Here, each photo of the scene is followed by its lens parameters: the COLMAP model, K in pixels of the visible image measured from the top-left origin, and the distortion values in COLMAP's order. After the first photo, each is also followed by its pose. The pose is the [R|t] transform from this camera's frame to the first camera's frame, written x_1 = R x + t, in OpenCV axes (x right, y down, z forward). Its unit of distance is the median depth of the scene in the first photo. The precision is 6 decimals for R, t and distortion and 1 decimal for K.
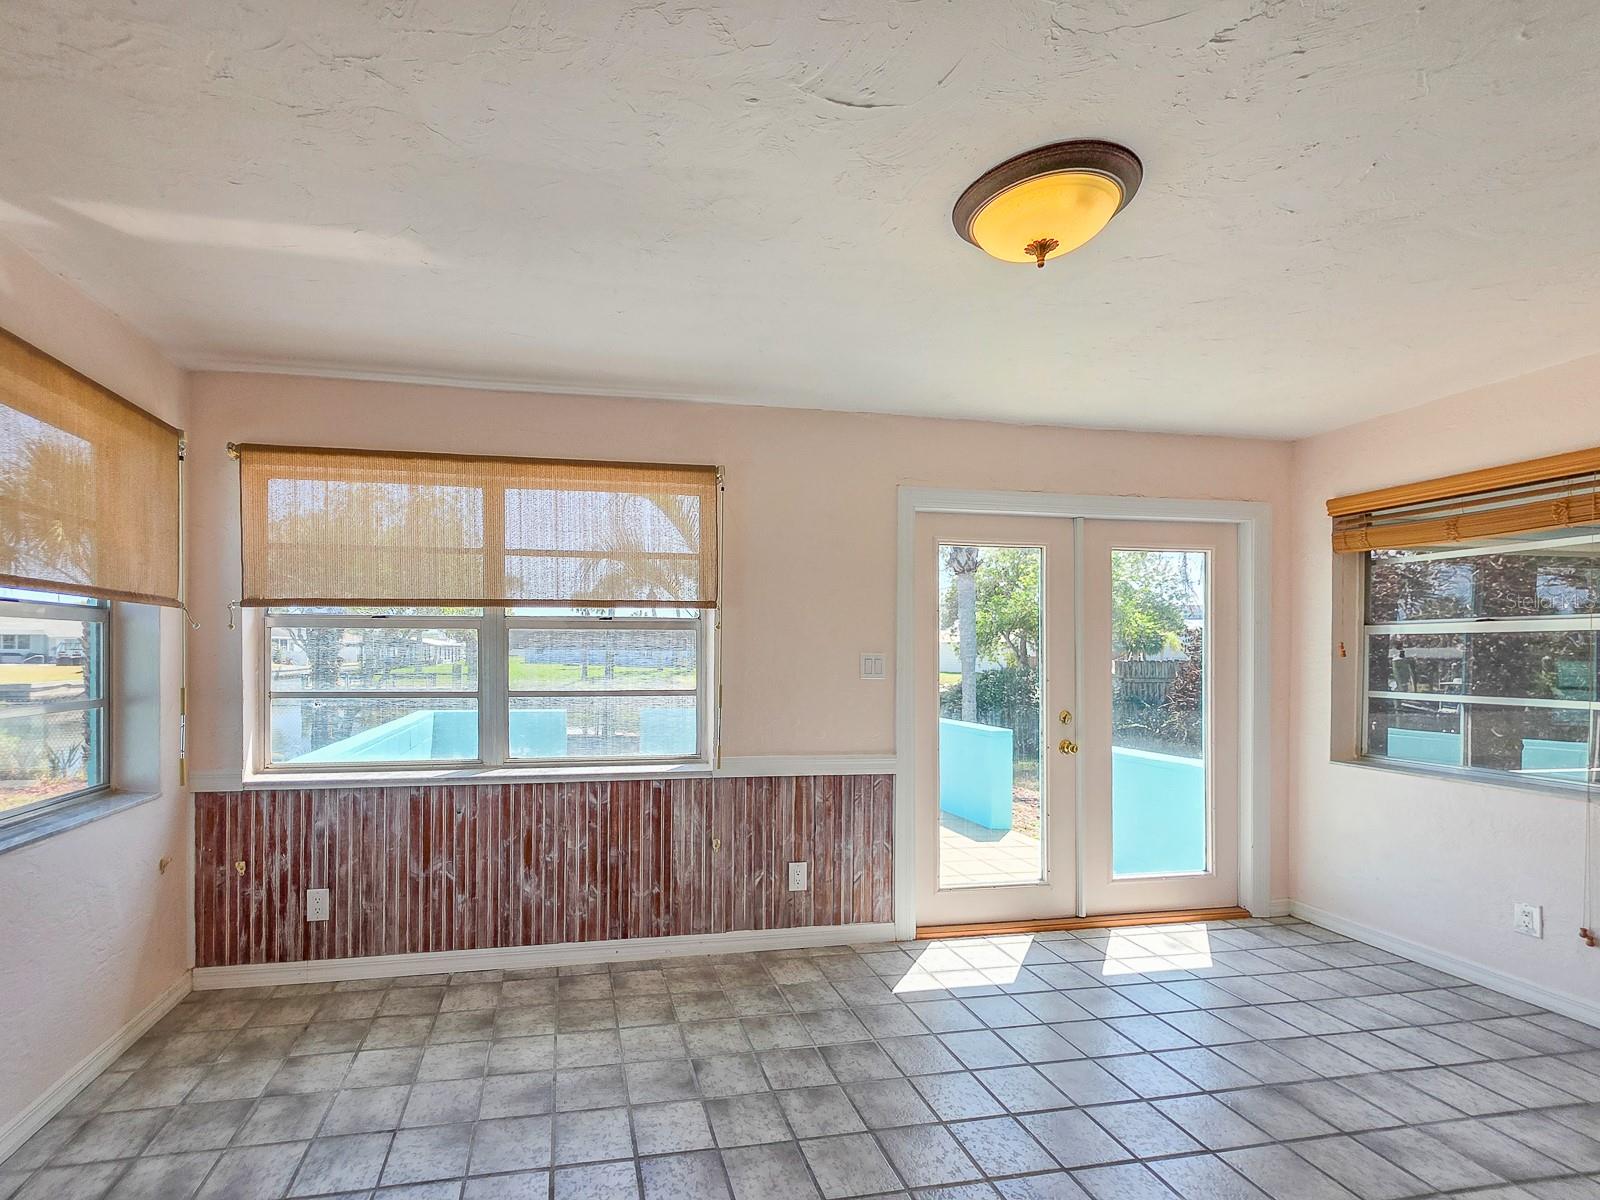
lens RADIAL K [[647.0, 0, 798.8], [0, 647.0, 644.1], [0, 0, 1]] dist [-0.001369, -0.000071]
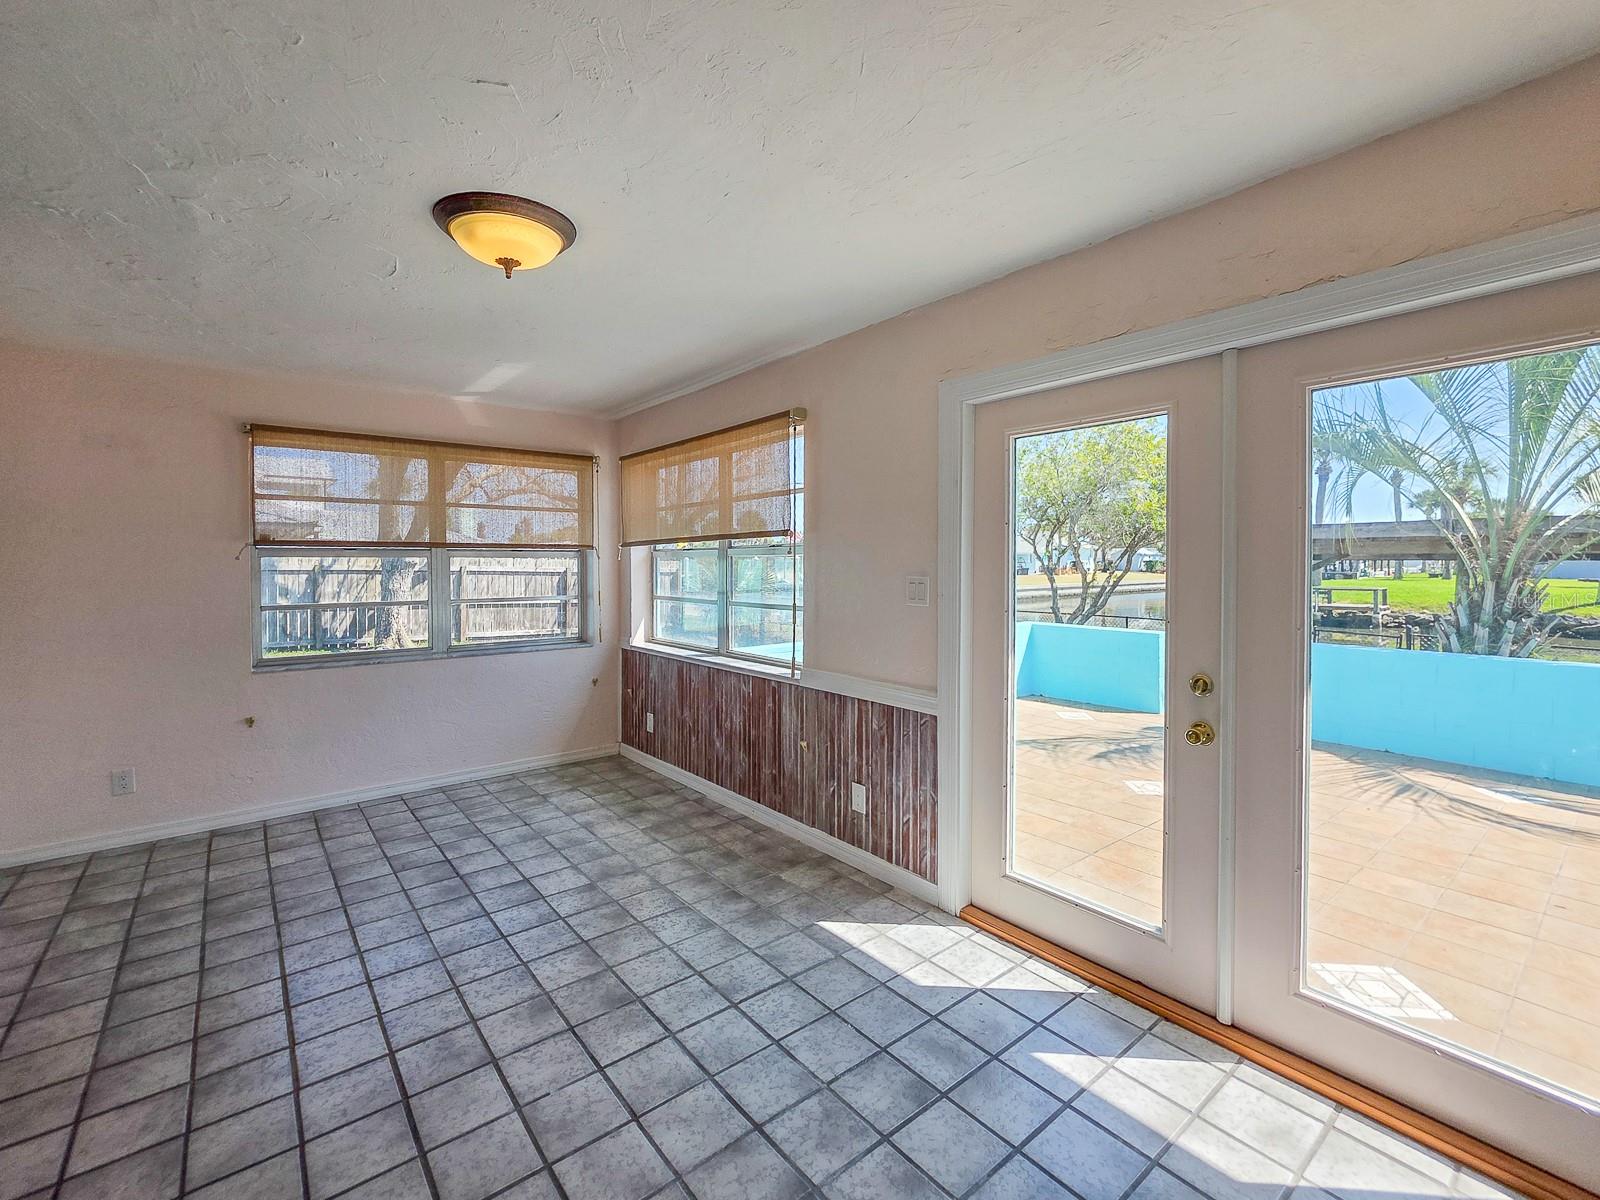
lens RADIAL K [[676.3, 0, 793.2], [0, 676.3, 571.0], [0, 0, 1]] dist [-0.000647, -0.000103]
pose [[0.513453, 0.005085, -0.858103, 0.864838], [0.004517, 0.999953, 0.008628, -0.002742], [0.858106, -0.008306, 0.513405, 0.385460]]
